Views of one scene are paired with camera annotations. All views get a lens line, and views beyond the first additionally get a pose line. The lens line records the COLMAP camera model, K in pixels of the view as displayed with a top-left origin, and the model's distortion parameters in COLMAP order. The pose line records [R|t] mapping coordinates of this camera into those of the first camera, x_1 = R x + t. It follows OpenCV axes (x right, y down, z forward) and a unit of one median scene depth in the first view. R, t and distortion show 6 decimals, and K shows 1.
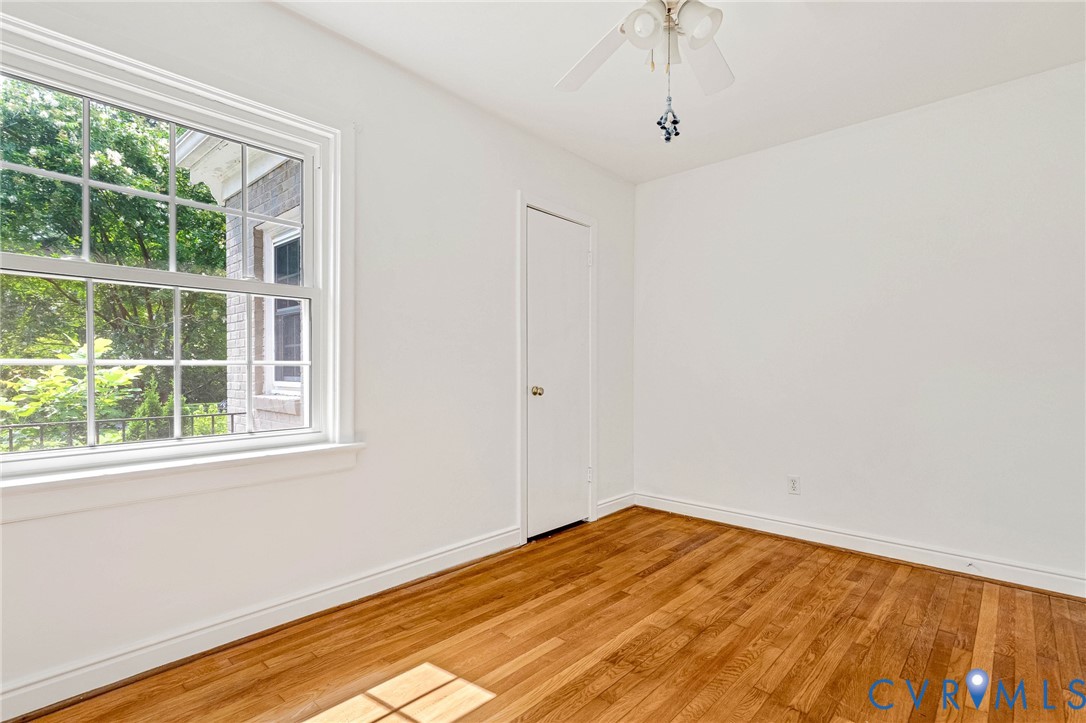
lens RADIAL K [[517.9, 0, 543.9], [0, 517.9, 363.8], [0, 0, 1]] dist [0.008182, 0.000327]
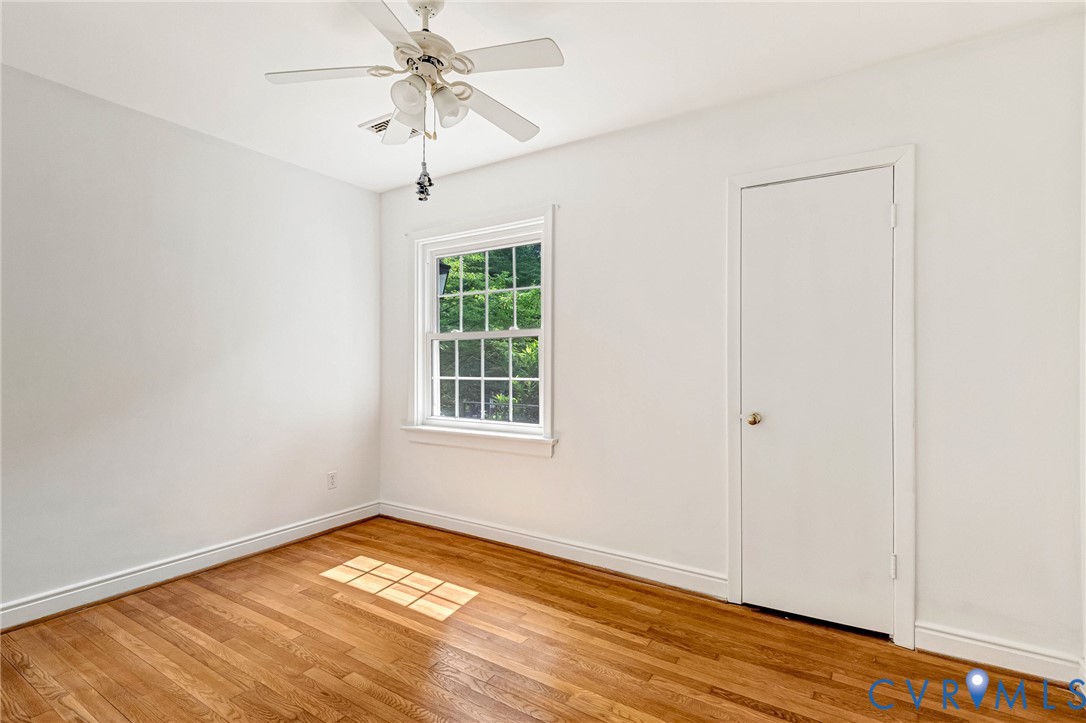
lens RADIAL K [[517.9, 0, 543.5], [0, 517.9, 367.9], [0, 0, 1]] dist [0.008182, 0.000327]
pose [[0.167082, -0.006891, -0.985919, 0.932584], [-0.003427, 0.999965, -0.007569, -0.019919], [0.985937, 0.004643, 0.167053, 0.729958]]
